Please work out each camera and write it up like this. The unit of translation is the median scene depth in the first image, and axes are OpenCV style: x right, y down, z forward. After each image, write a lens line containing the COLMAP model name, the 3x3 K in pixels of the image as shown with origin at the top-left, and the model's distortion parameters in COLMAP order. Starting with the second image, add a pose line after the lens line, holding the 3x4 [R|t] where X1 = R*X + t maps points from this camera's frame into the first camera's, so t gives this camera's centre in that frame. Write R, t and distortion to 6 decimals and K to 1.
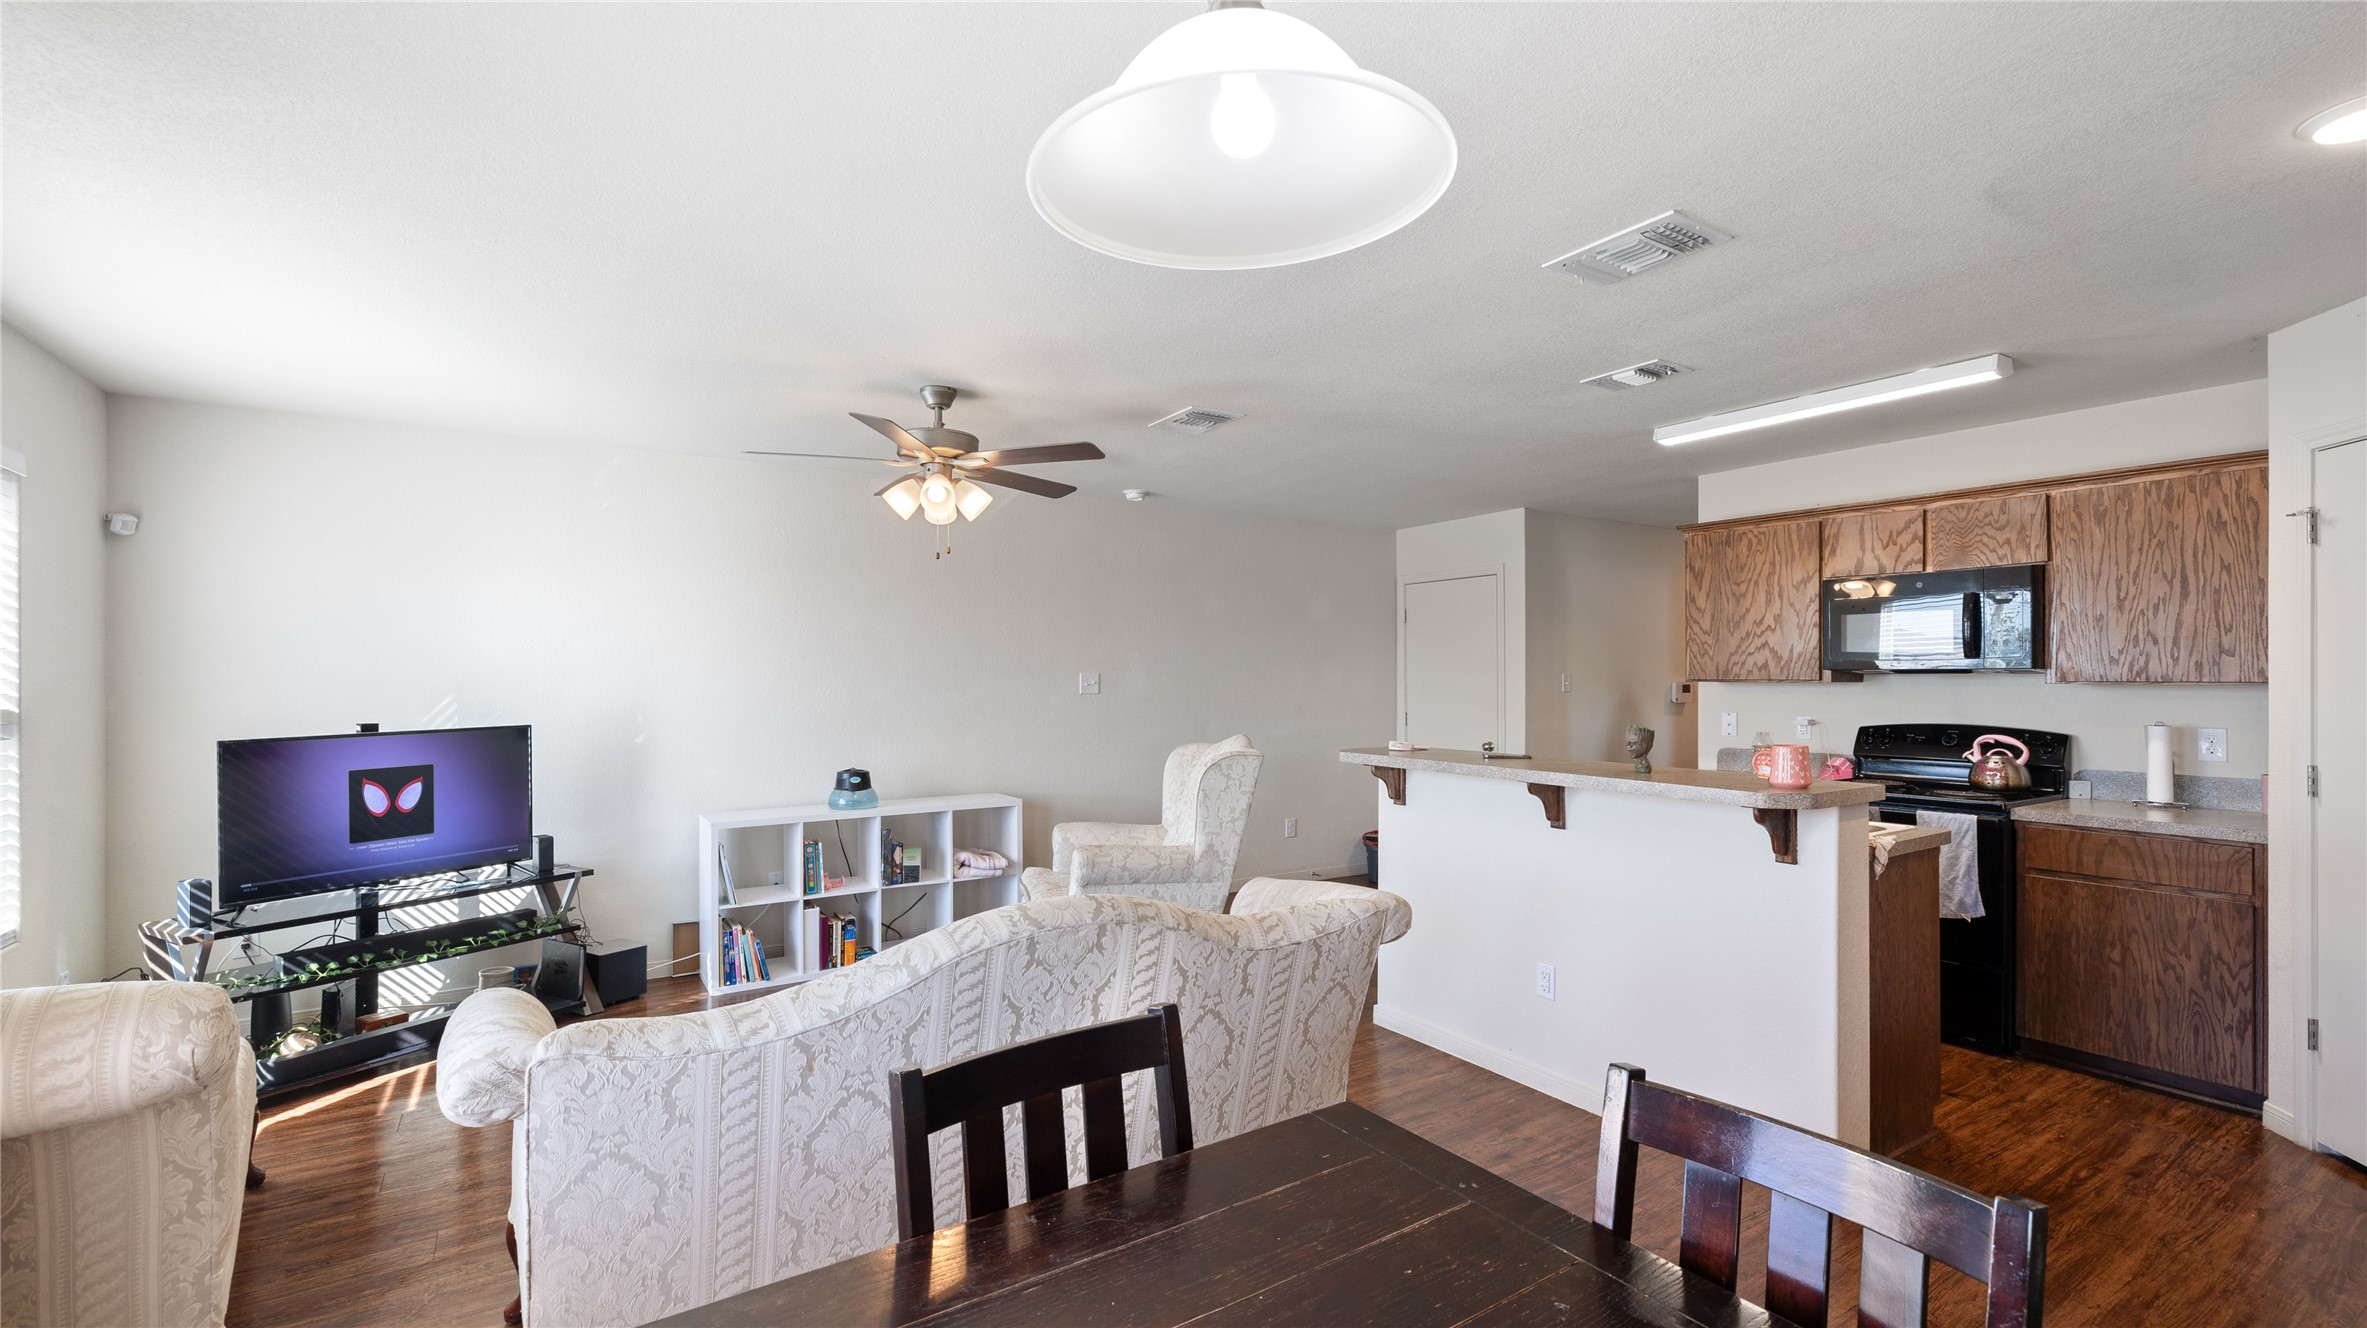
lens RADIAL K [[1008.5, 0, 1185.3], [0, 1008.5, 674.3], [0, 0, 1]] dist [0.002376, -0.000067]
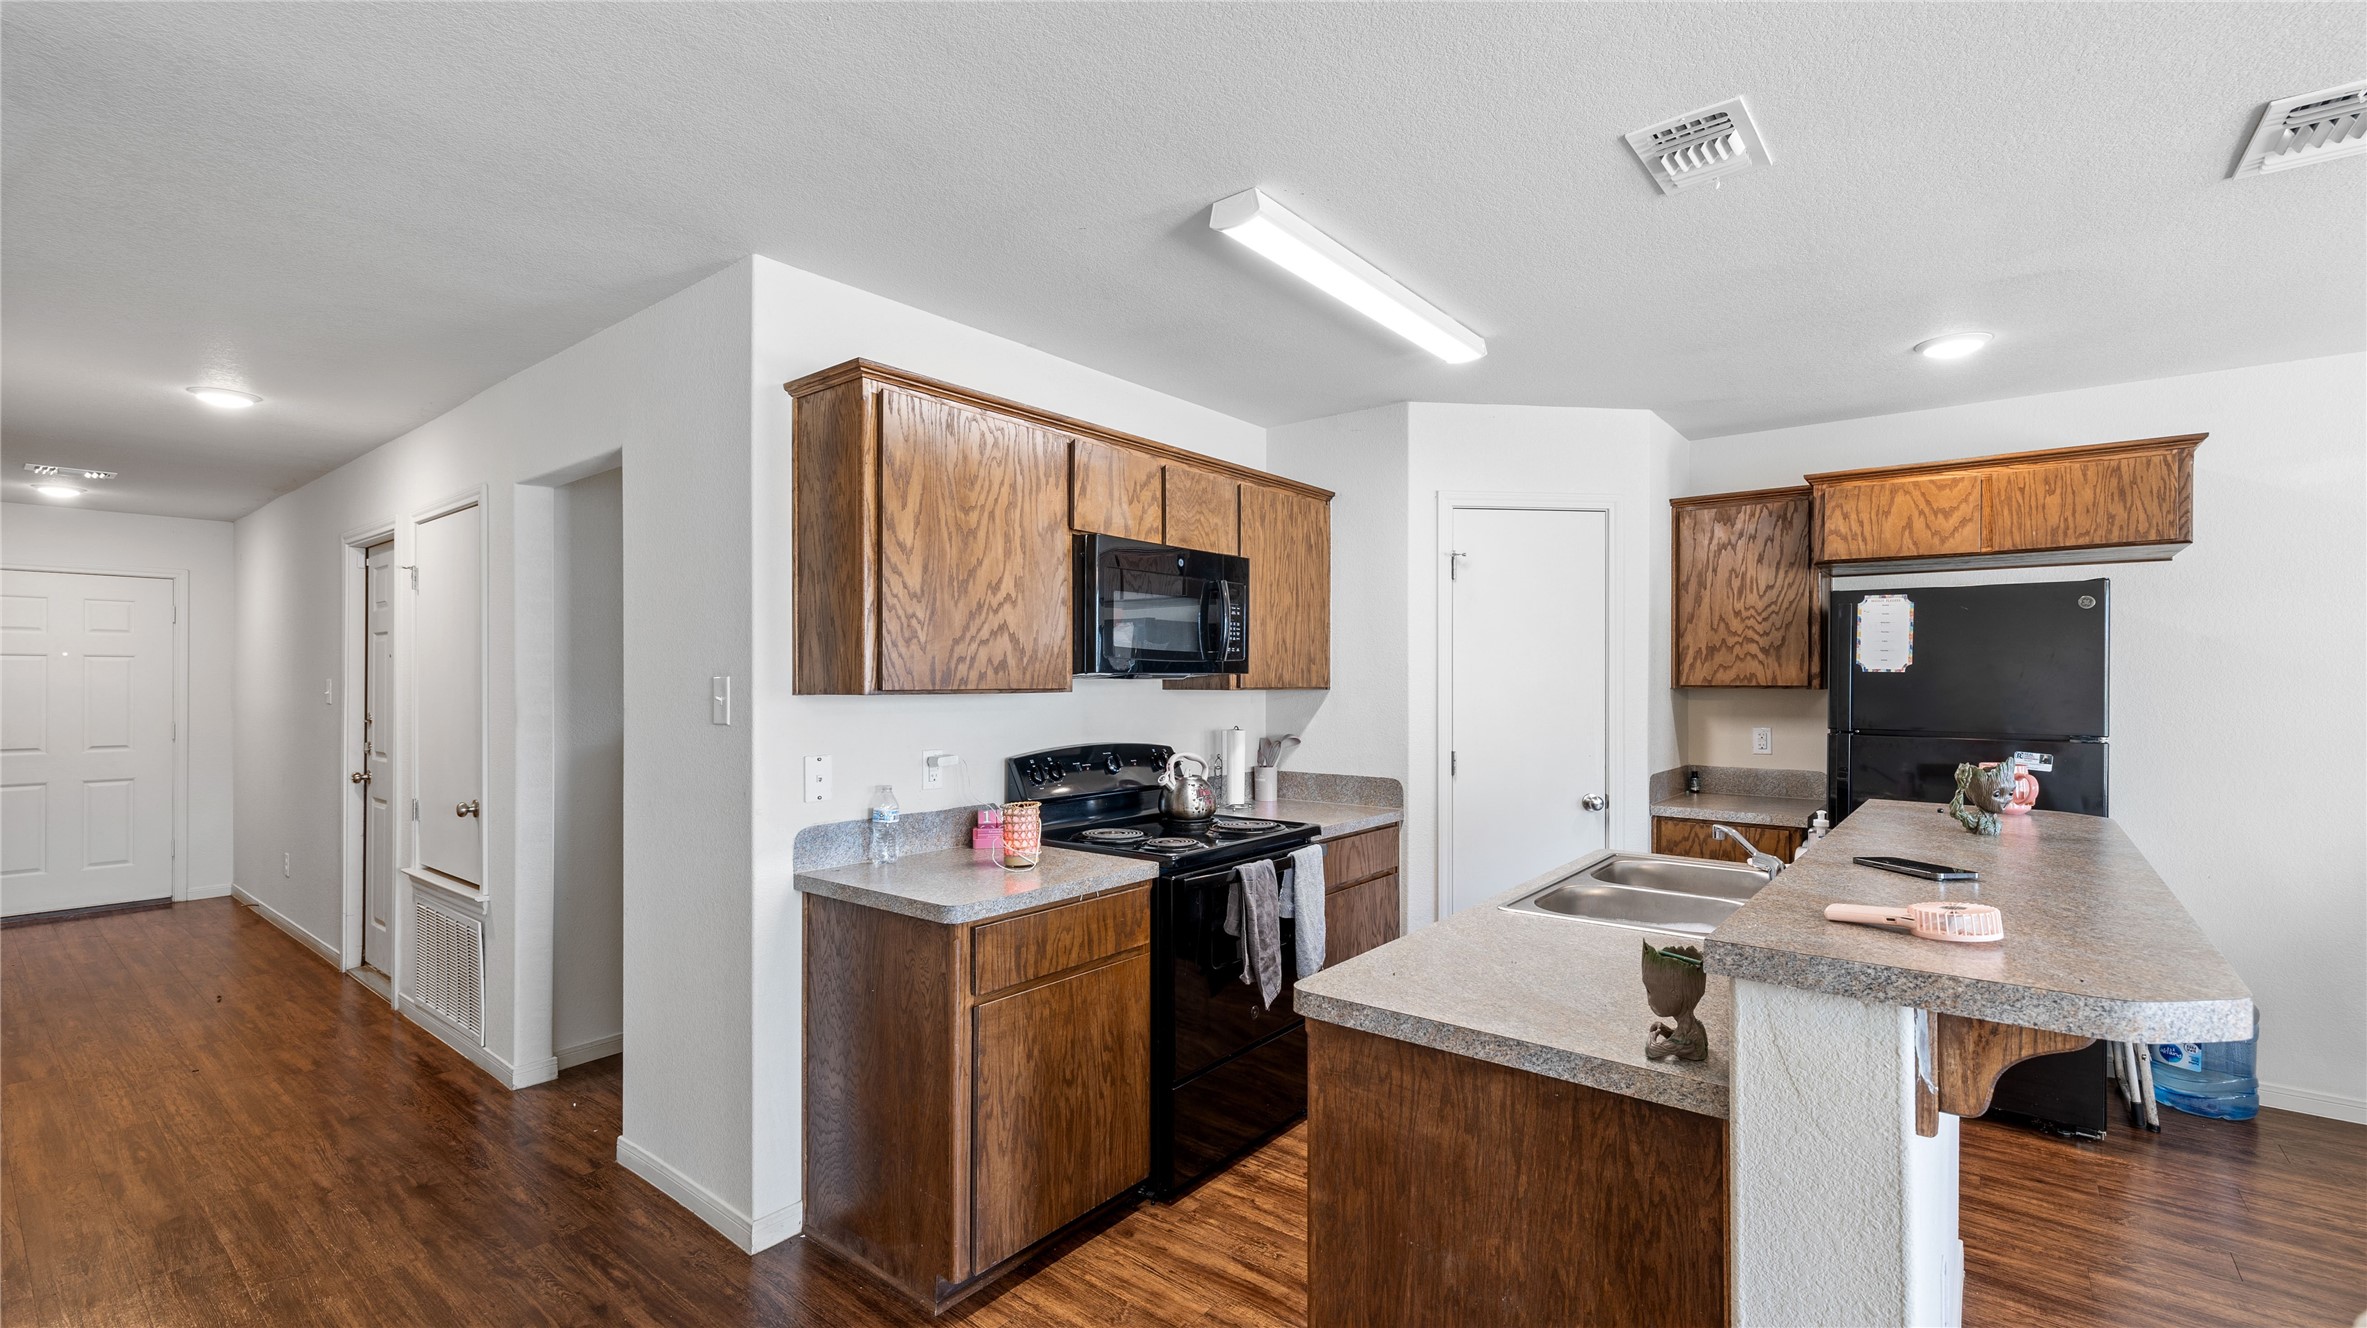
lens RADIAL K [[1008.5, 0, 1200.4], [0, 1008.5, 679.1], [0, 0, 1]] dist [0.002376, -0.000067]
pose [[-0.324165, 0.003626, 0.945994, -0.000637], [-0.000108, 0.999993, -0.003870, 0.002238], [-0.946000, -0.001357, -0.324162, 1.080561]]
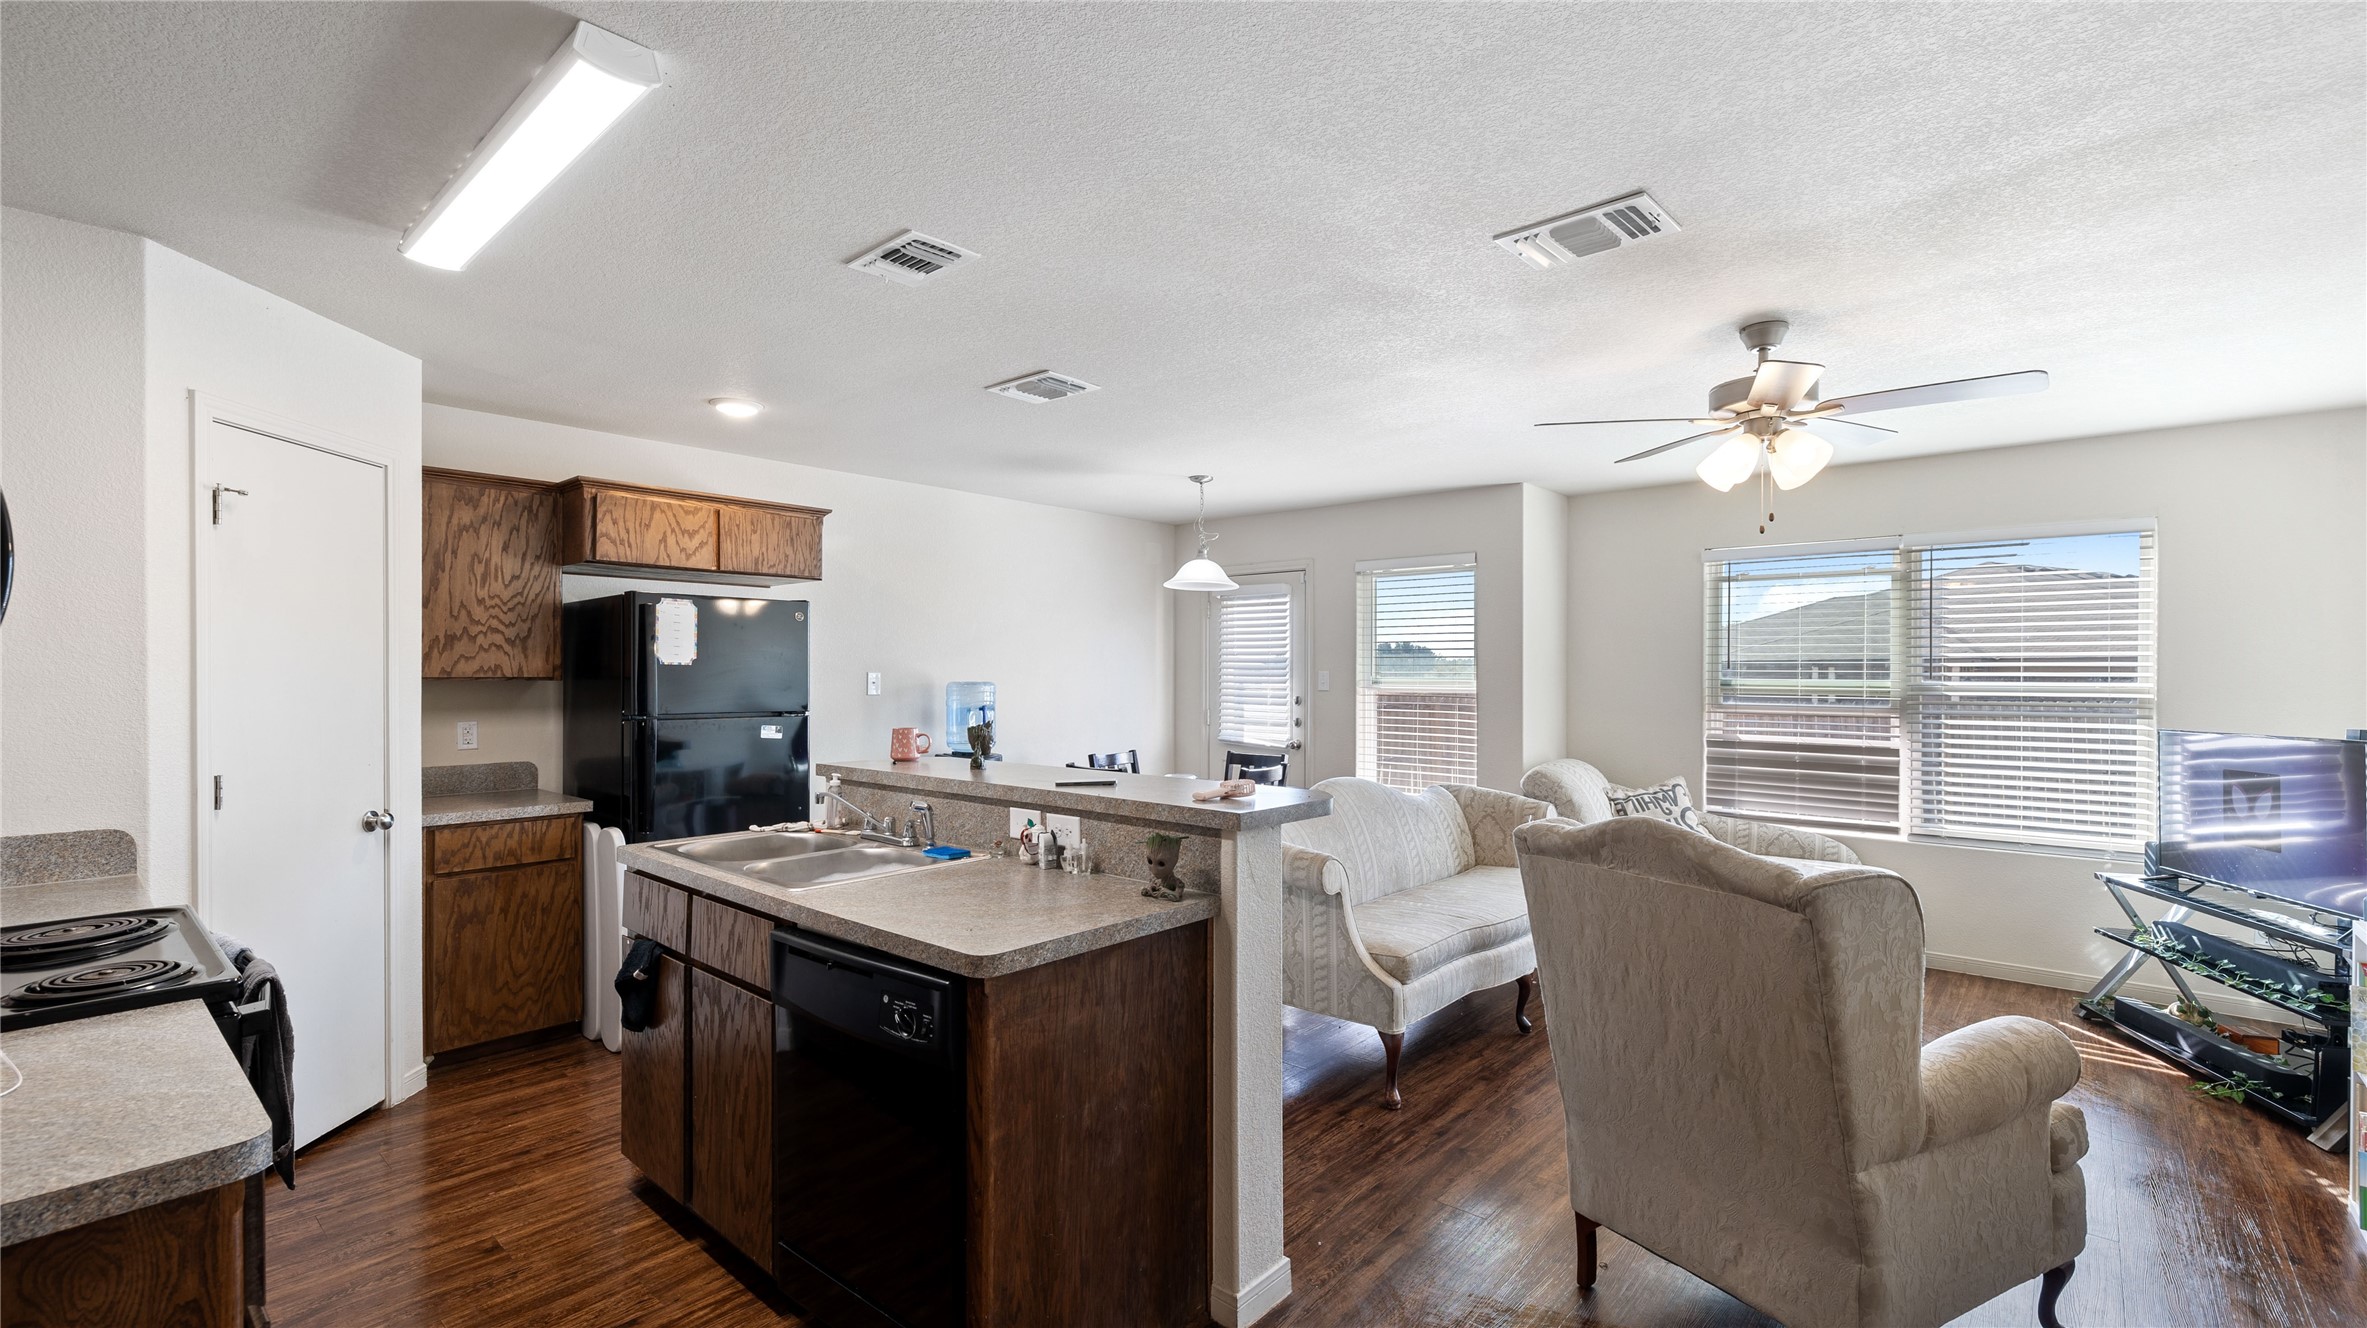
lens RADIAL K [[1008.5, 0, 1200.9], [0, 1008.5, 667.9], [0, 0, 1]] dist [0.002376, -0.000067]
pose [[-0.960581, 0.002221, -0.277993, 0.331317], [0.003107, 0.999991, -0.002745, 0.000649], [0.277984, -0.003501, -0.960579, 1.312798]]
